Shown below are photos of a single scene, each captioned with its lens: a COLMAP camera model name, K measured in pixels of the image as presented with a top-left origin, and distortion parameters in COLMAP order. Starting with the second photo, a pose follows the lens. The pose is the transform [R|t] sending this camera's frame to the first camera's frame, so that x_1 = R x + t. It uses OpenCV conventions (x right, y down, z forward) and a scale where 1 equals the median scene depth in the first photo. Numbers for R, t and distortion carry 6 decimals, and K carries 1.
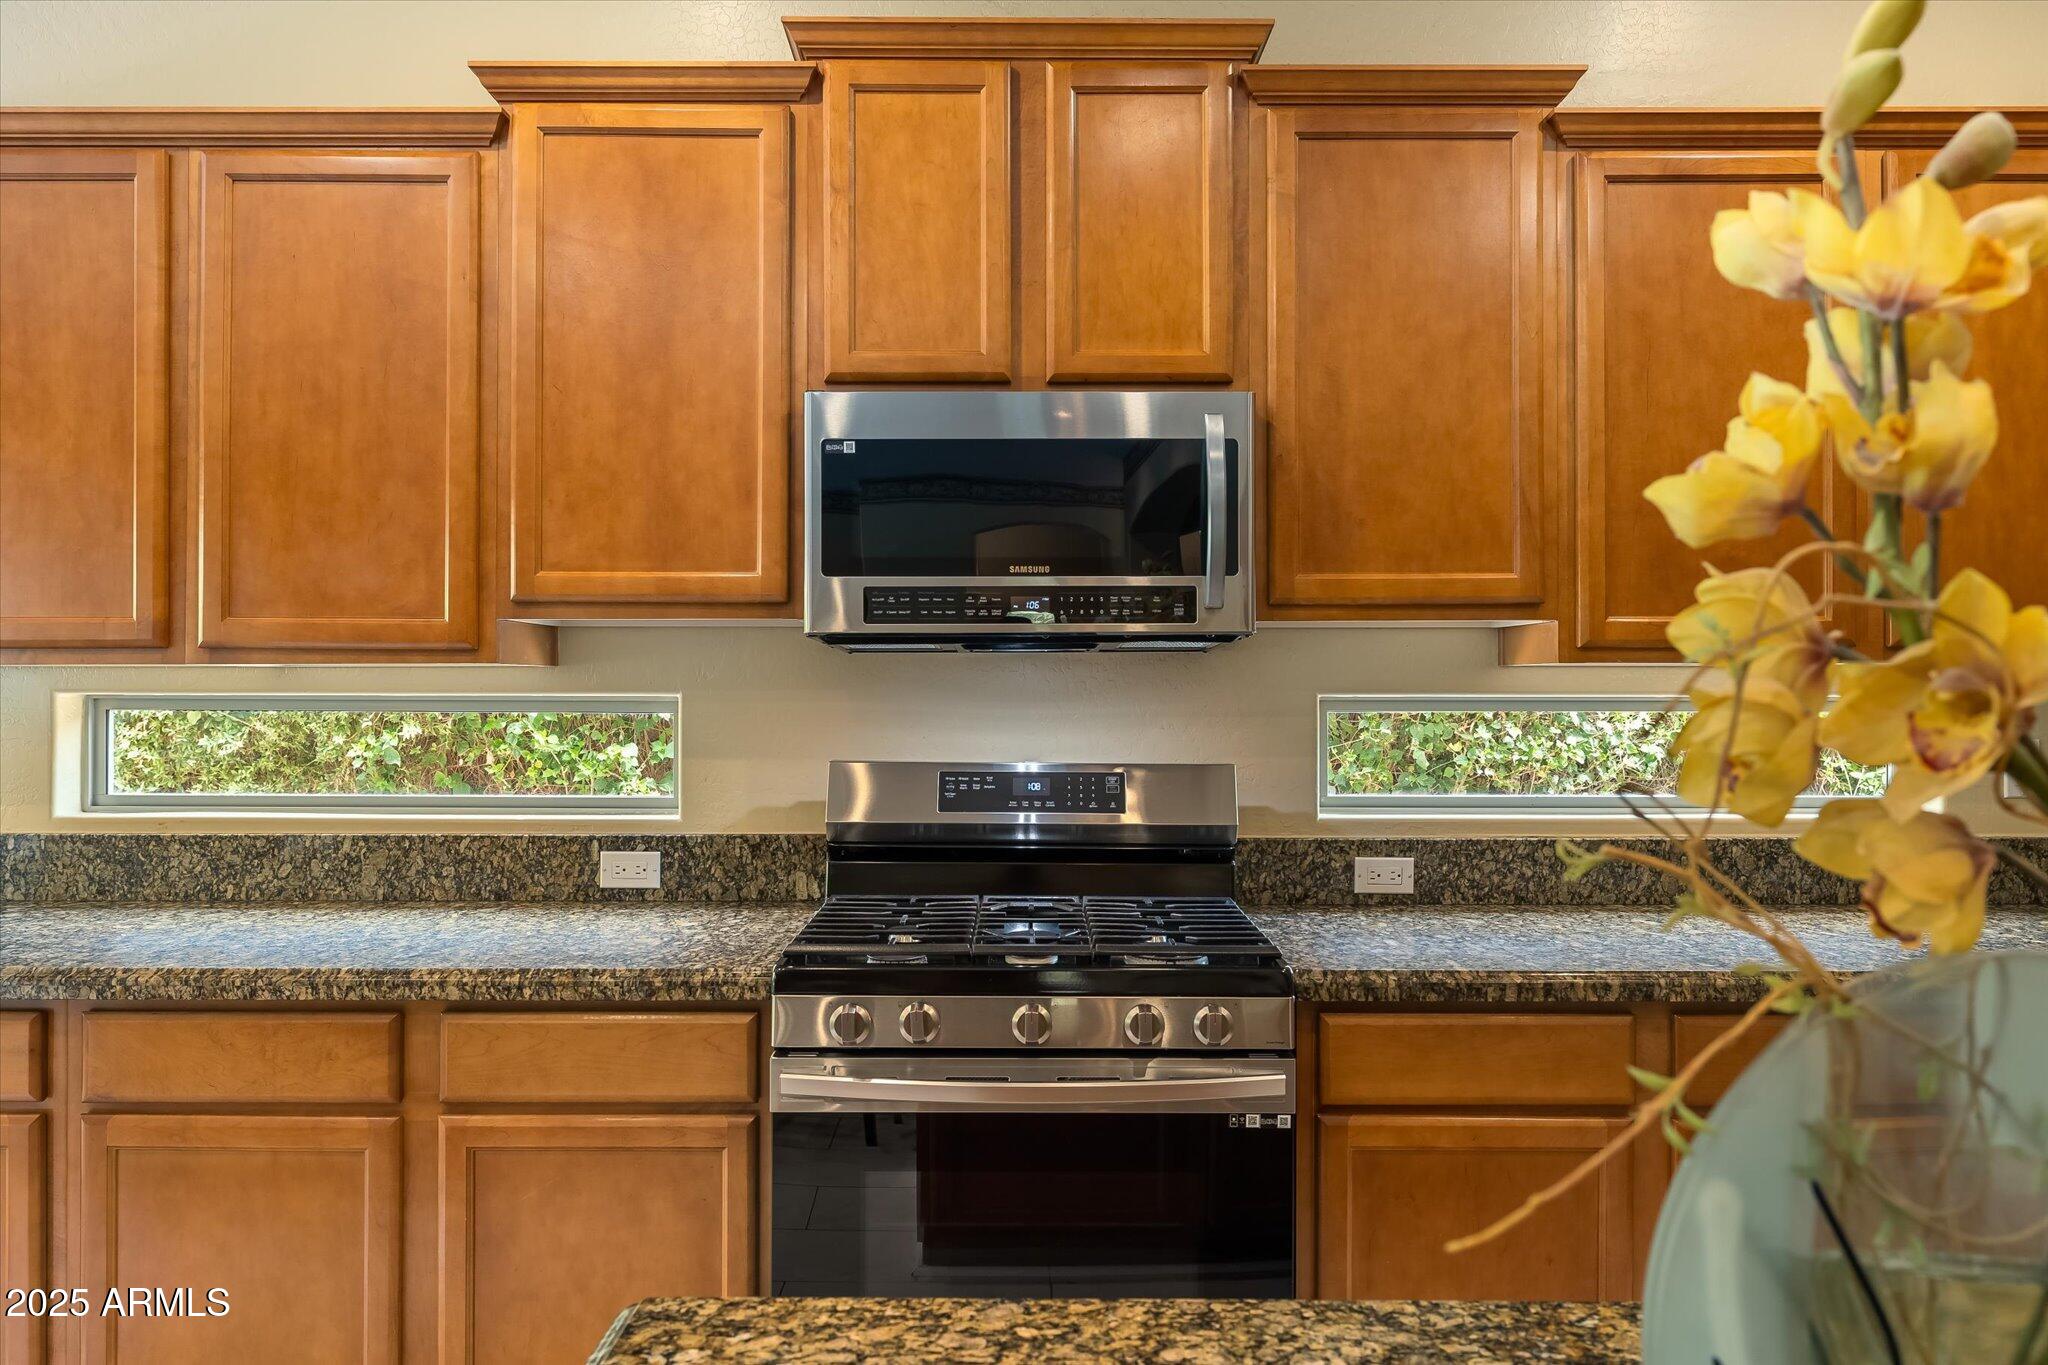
lens RADIAL K [[1453.5, 0, 1018.5], [0, 1453.5, 653.1], [0, 0, 1]] dist [-0.004614, 0.001650]
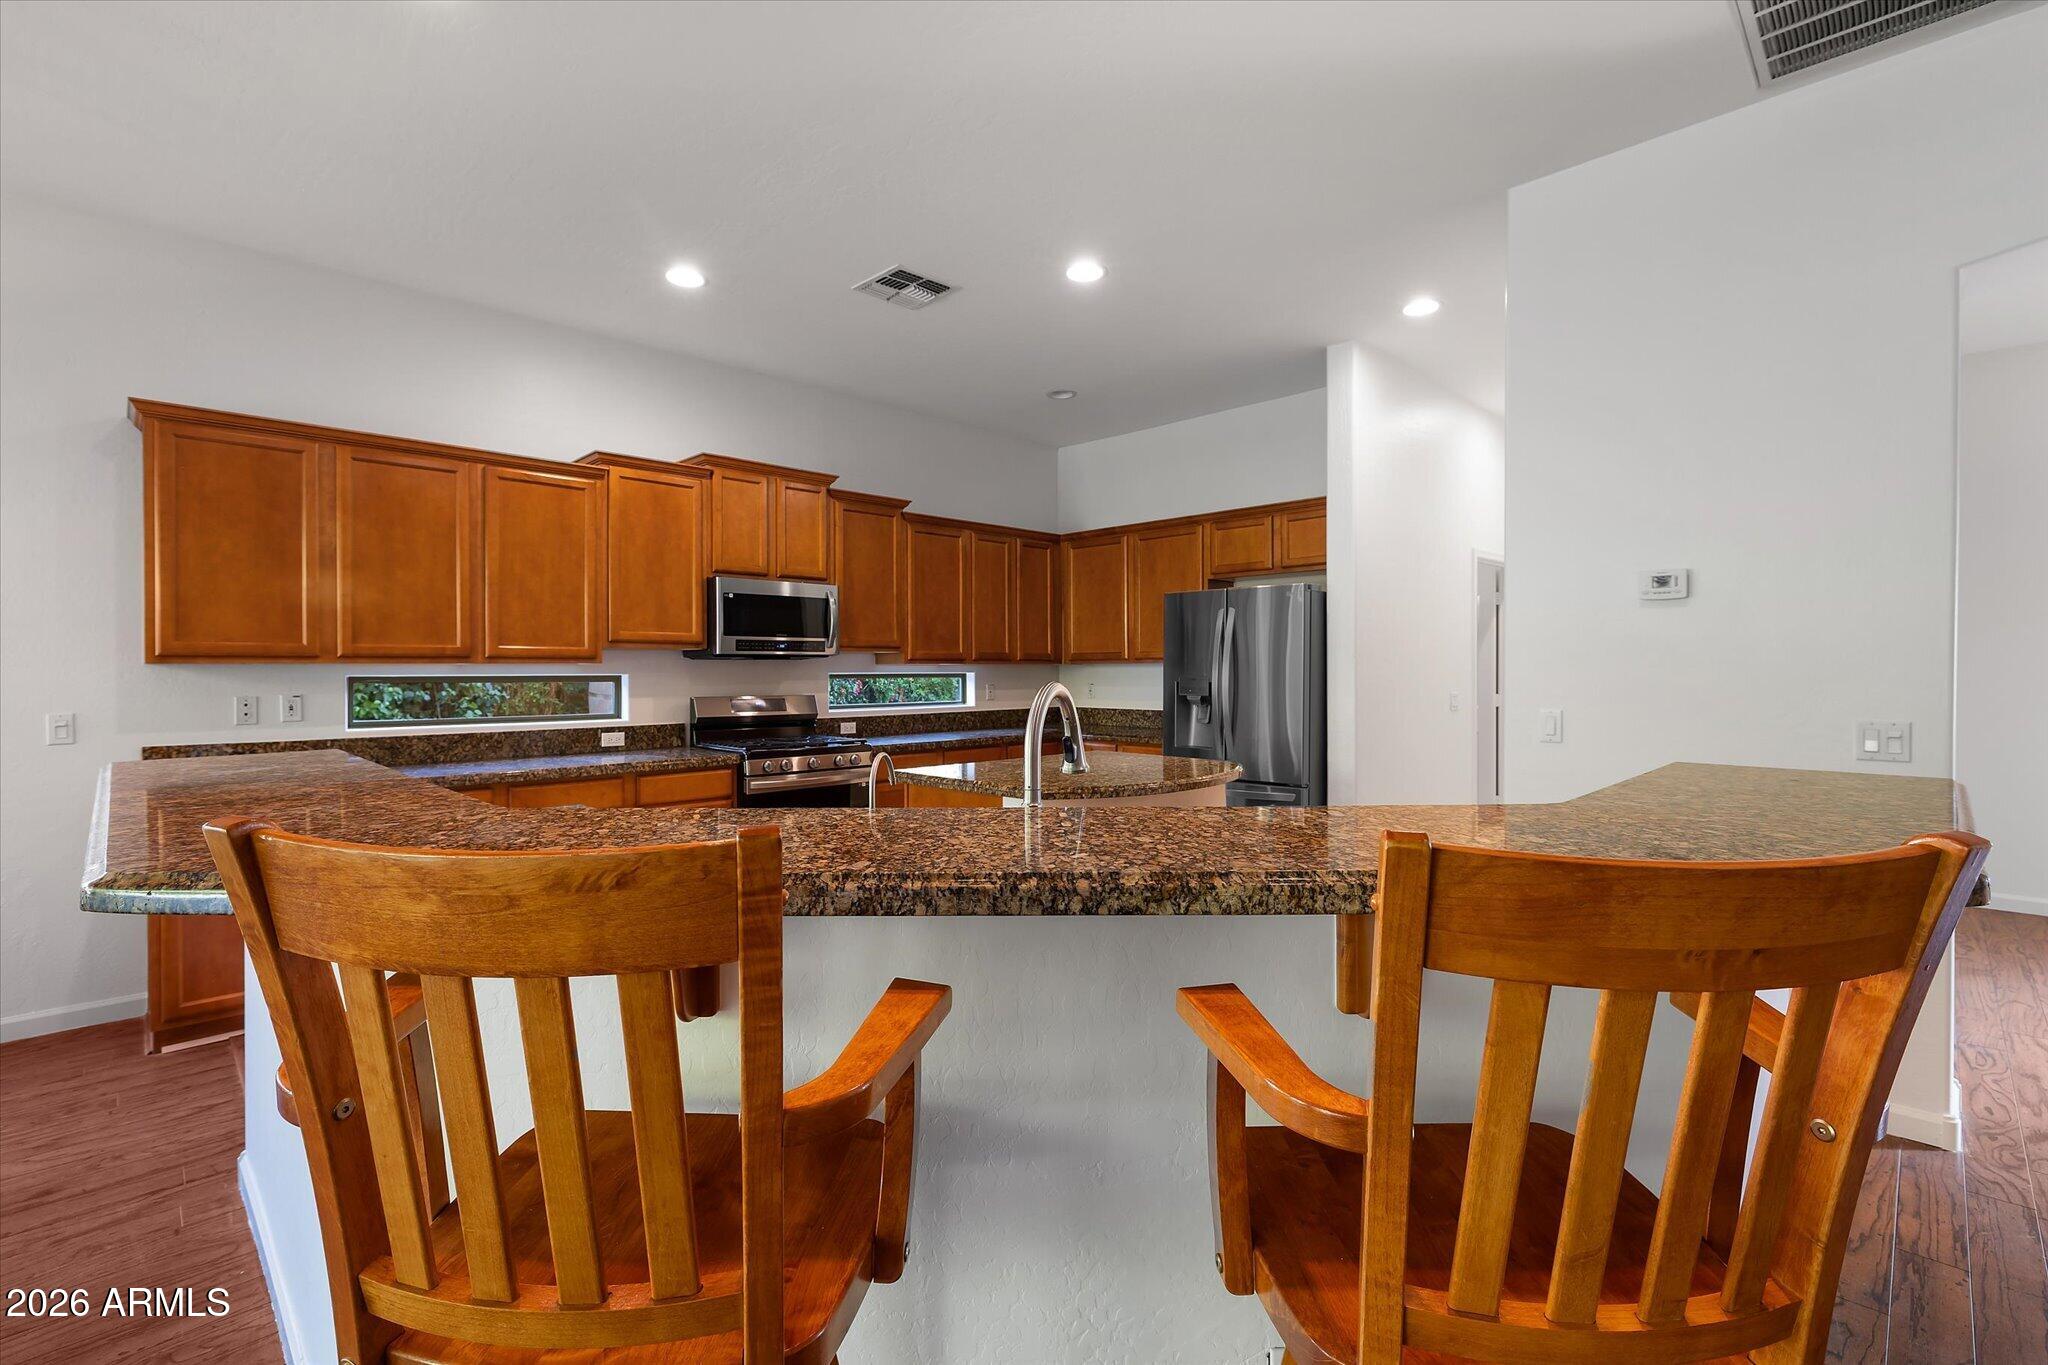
lens RADIAL K [[902.0, 0, 1023.6], [0, 902.0, 678.1], [0, 0, 1]] dist [-0.000070, 0.000211]
pose [[0.712483, -0.010235, 0.701615, -1.000708], [-0.002662, 0.999847, 0.017288, 0.003321], [-0.701685, -0.014185, 0.712346, -0.818027]]
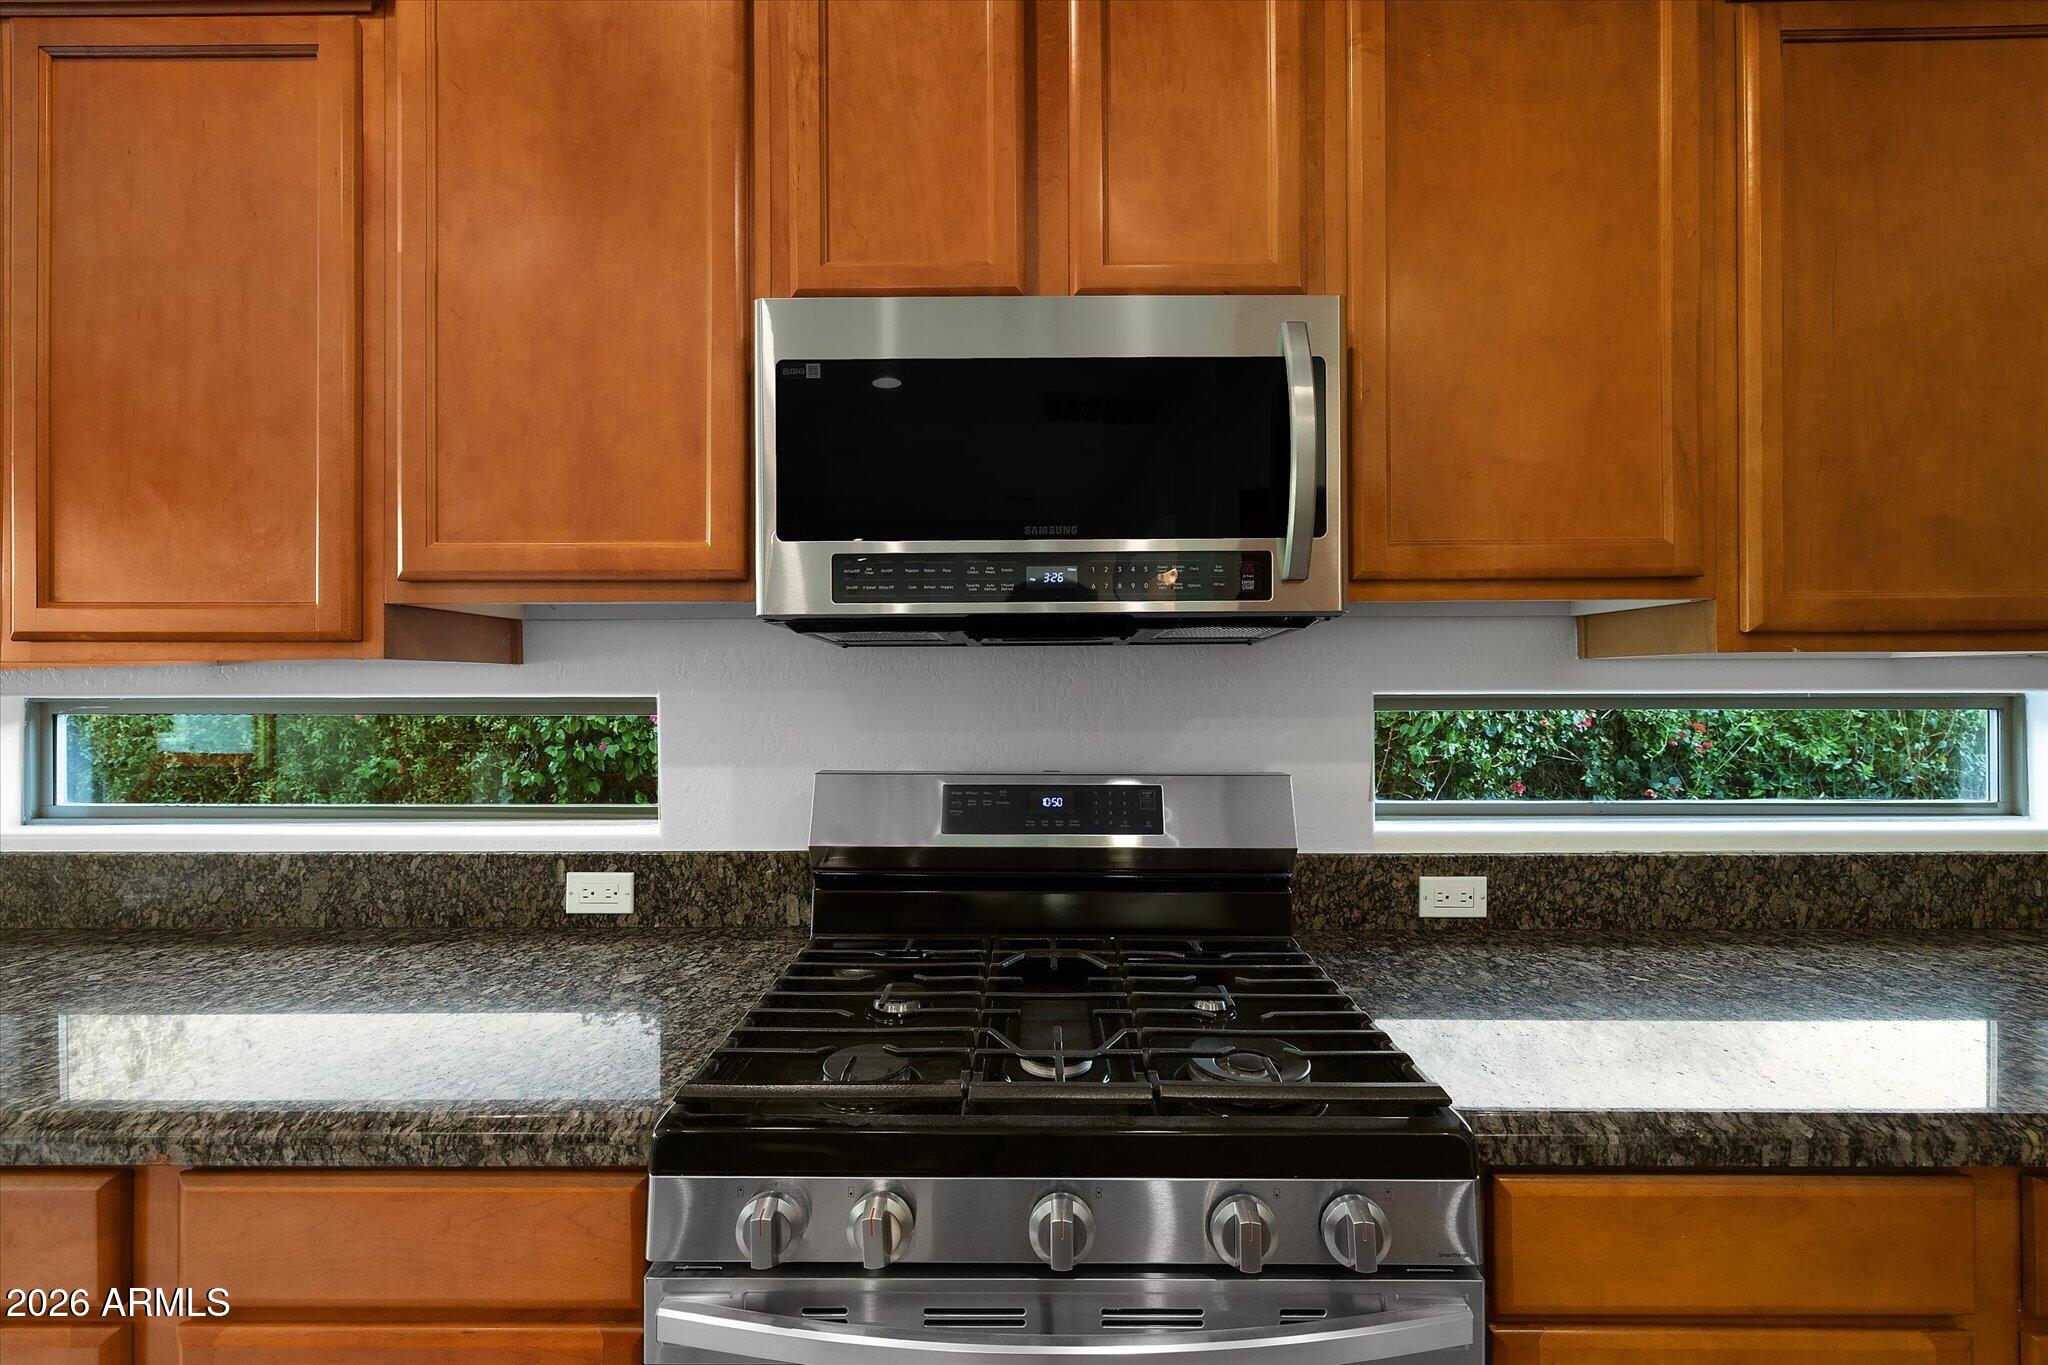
lens RADIAL K [[902.0, 0, 1023.6], [0, 902.0, 678.1], [0, 0, 1]] dist [-0.000070, 0.000211]
pose [[0.999894, -0.004541, -0.013850, -0.000295], [0.004760, 0.999863, 0.015863, 0.011538], [0.013776, -0.015927, 0.999778, 0.503346]]
